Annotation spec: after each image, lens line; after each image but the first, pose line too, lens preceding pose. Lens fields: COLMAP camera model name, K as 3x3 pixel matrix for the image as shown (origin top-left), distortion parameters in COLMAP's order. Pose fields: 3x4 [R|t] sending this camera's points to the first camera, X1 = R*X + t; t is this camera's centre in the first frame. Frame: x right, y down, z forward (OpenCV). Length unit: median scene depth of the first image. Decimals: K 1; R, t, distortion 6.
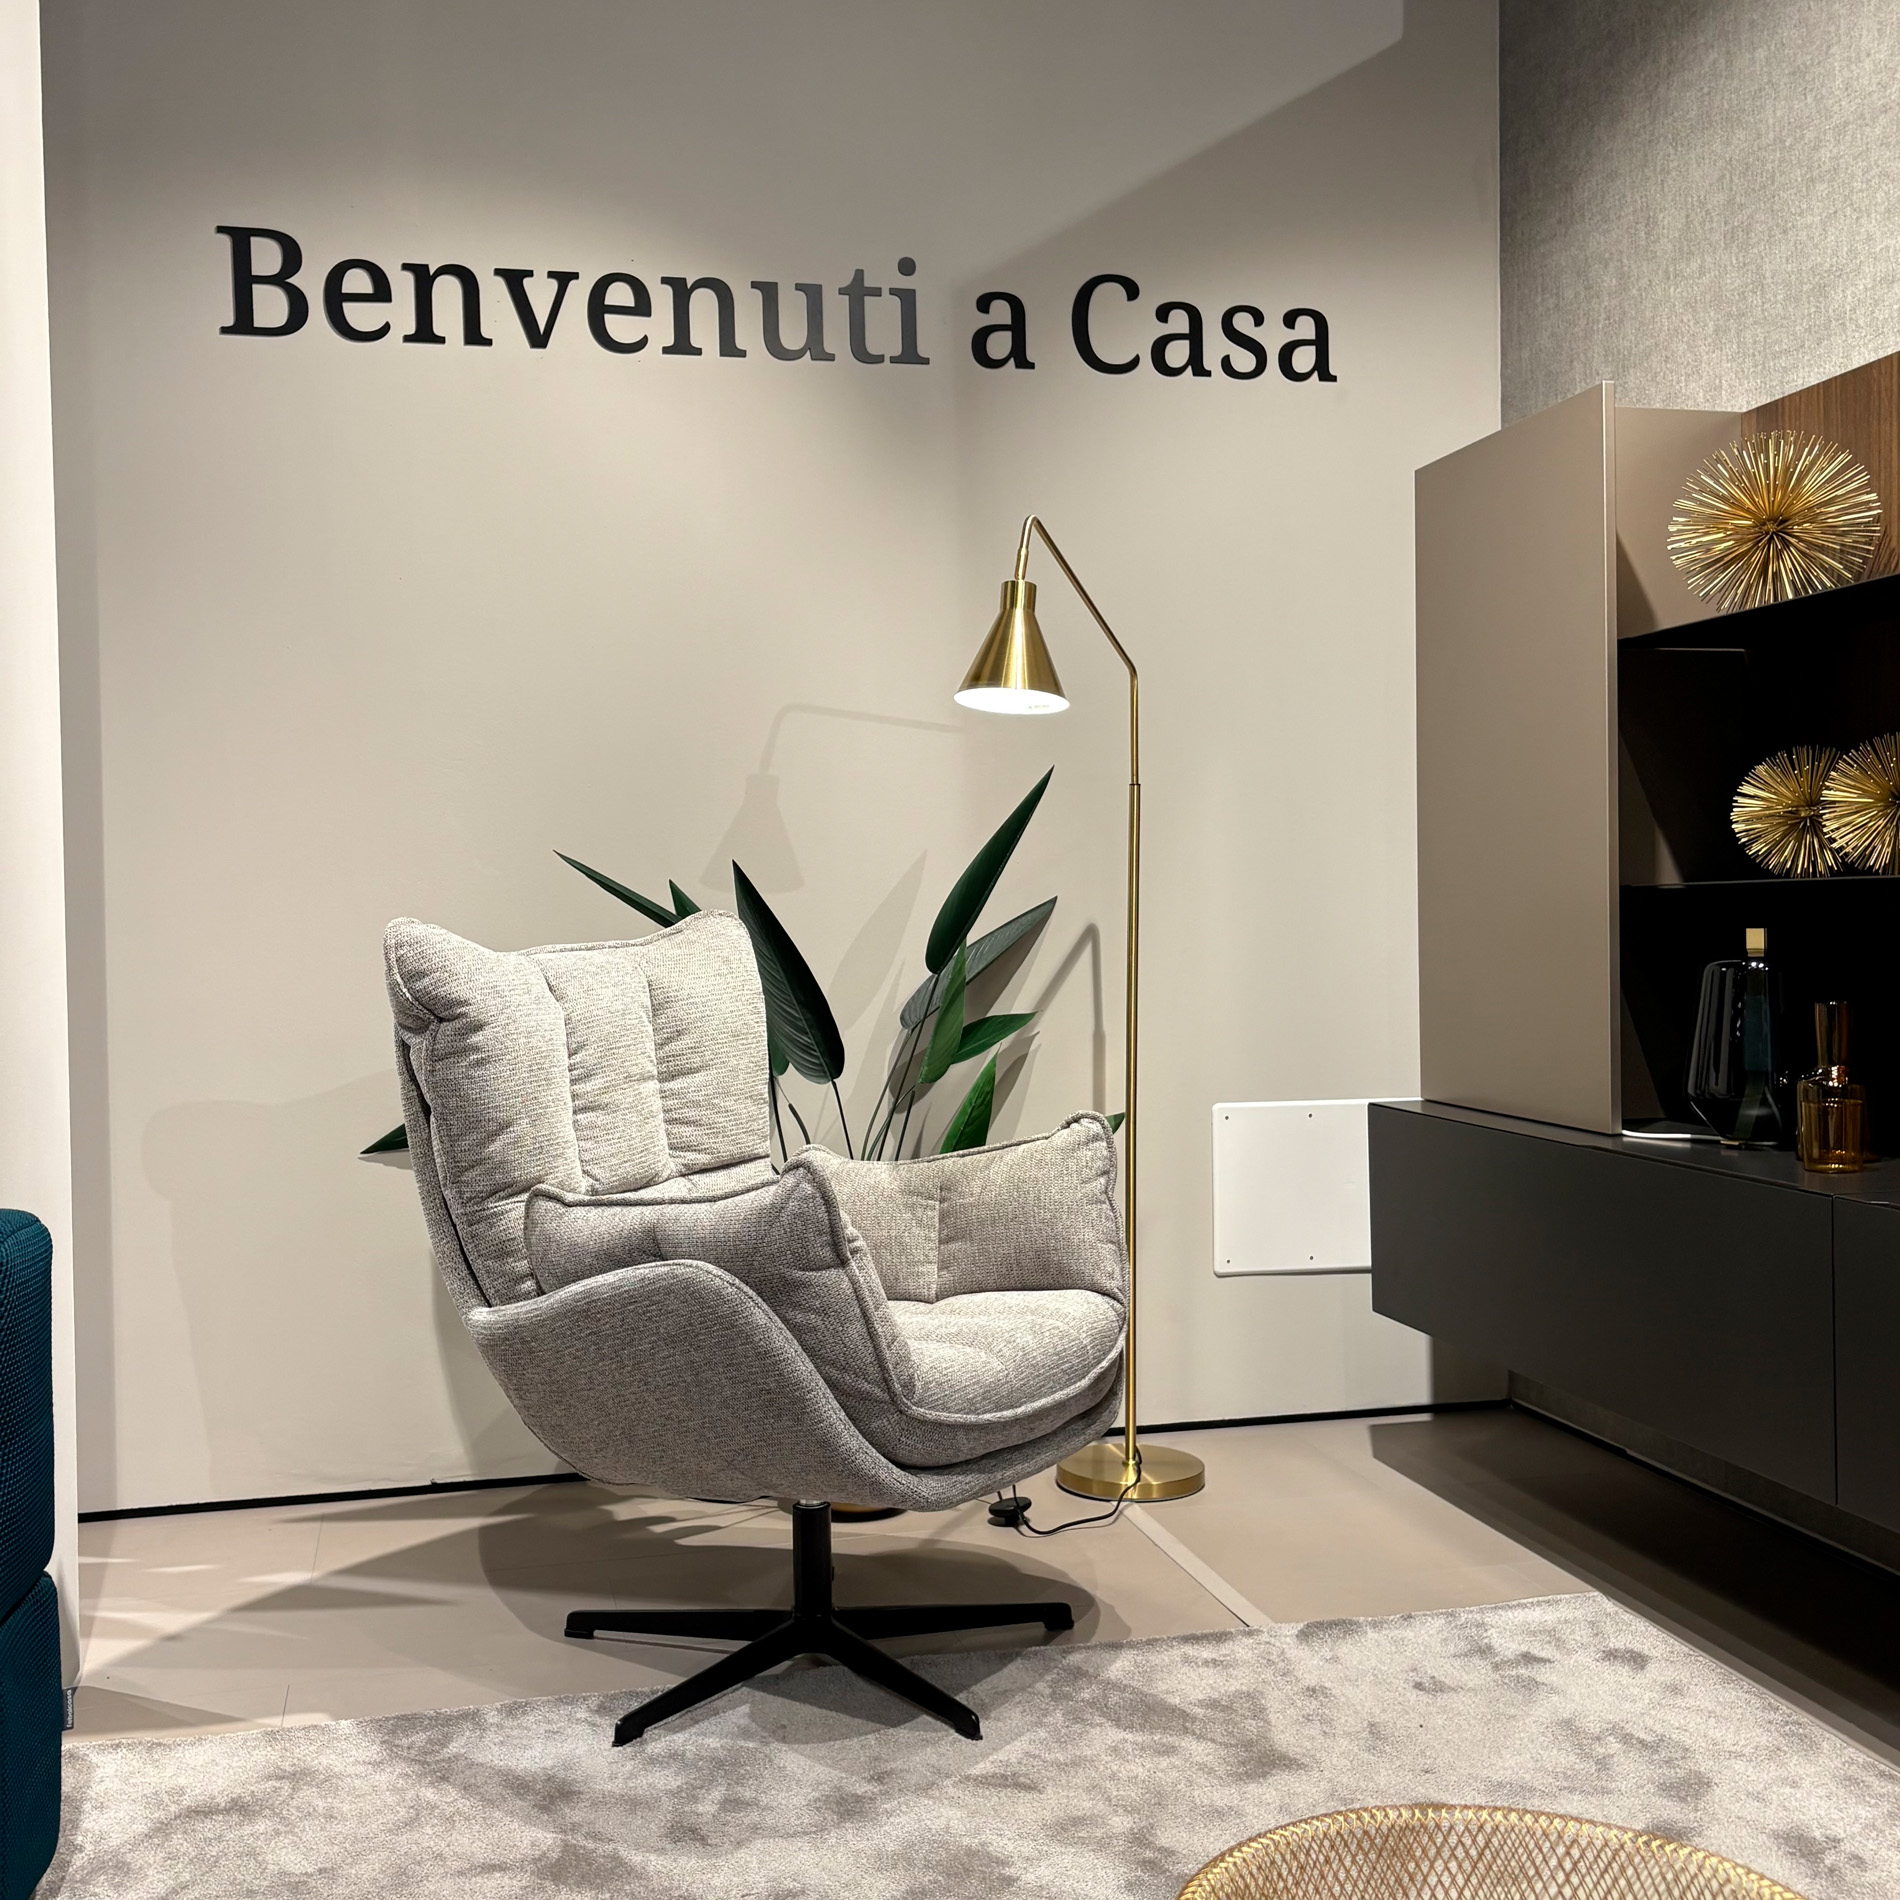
lens RADIAL K [[2114.4, 0, 968.4], [0, 2114.4, 967.0], [0, 0, 1]] dist [0.033208, 0.000000]
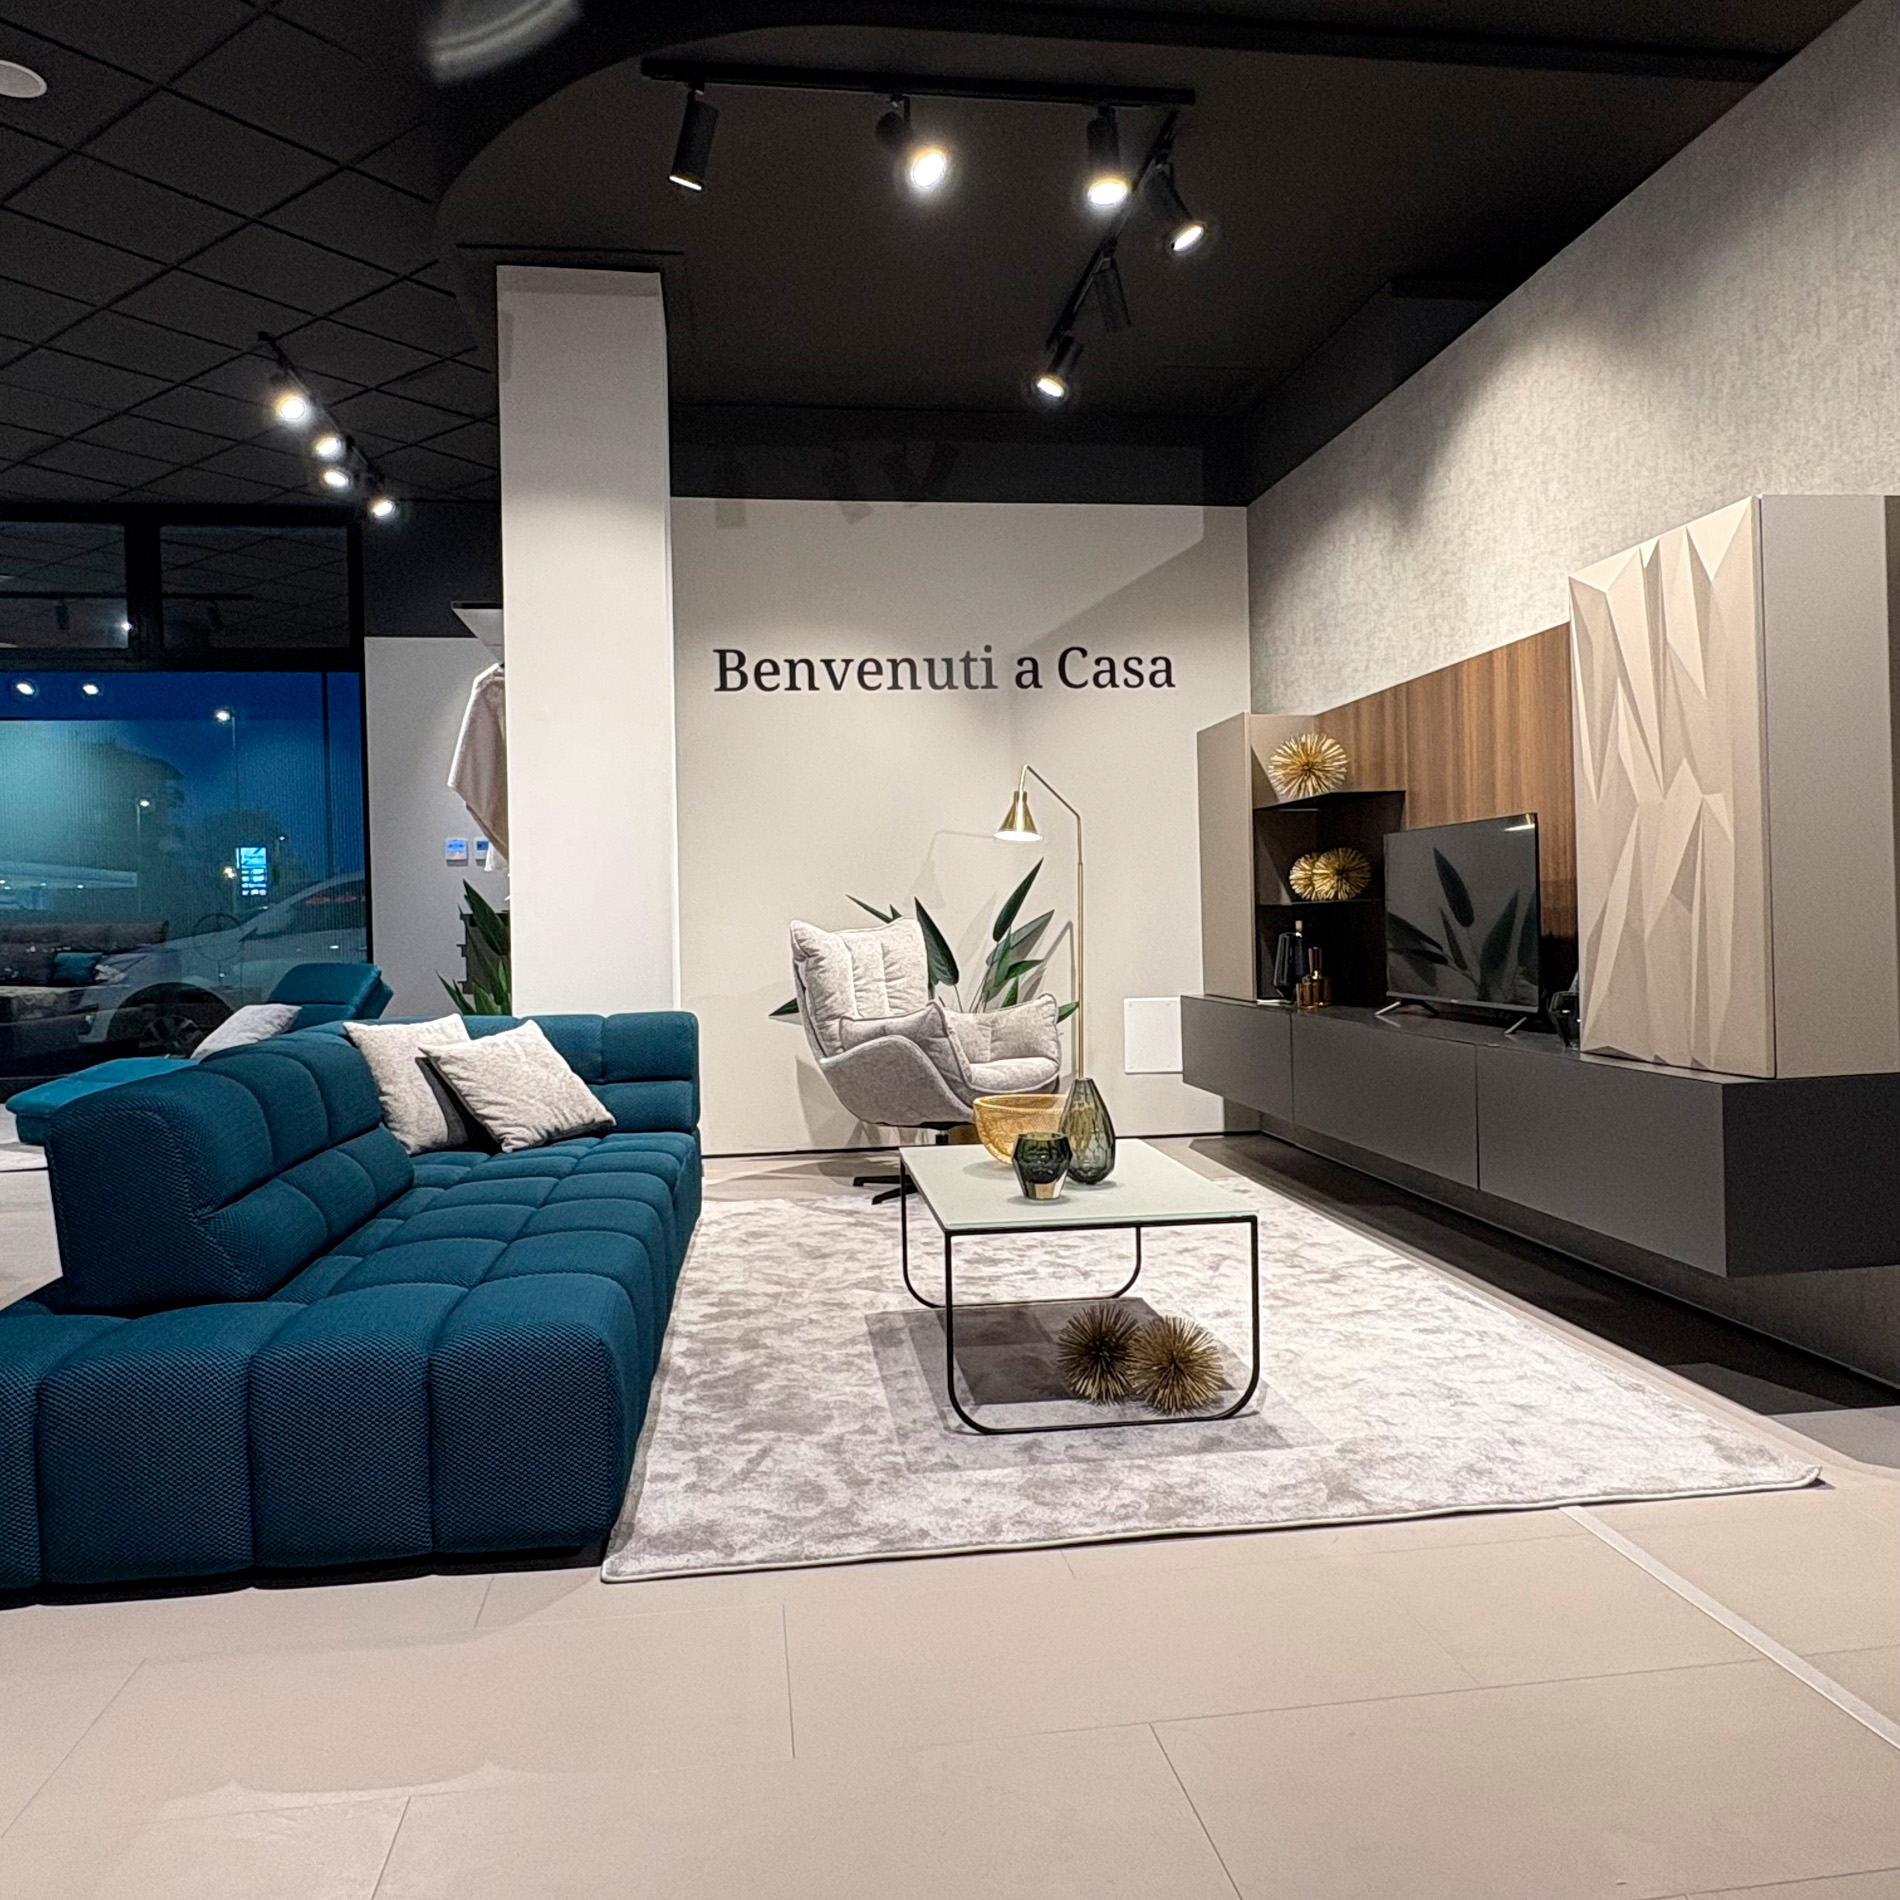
lens RADIAL K [[1463.5, 0, 946.2], [0, 1463.5, 948.2], [0, 0, 1]] dist [-0.006503, 0.004554]
pose [[0.994165, -0.005341, -0.107734, 0.123068], [0.004827, 0.999976, -0.005029, 0.021091], [0.107758, 0.004479, 0.994167, -0.793598]]
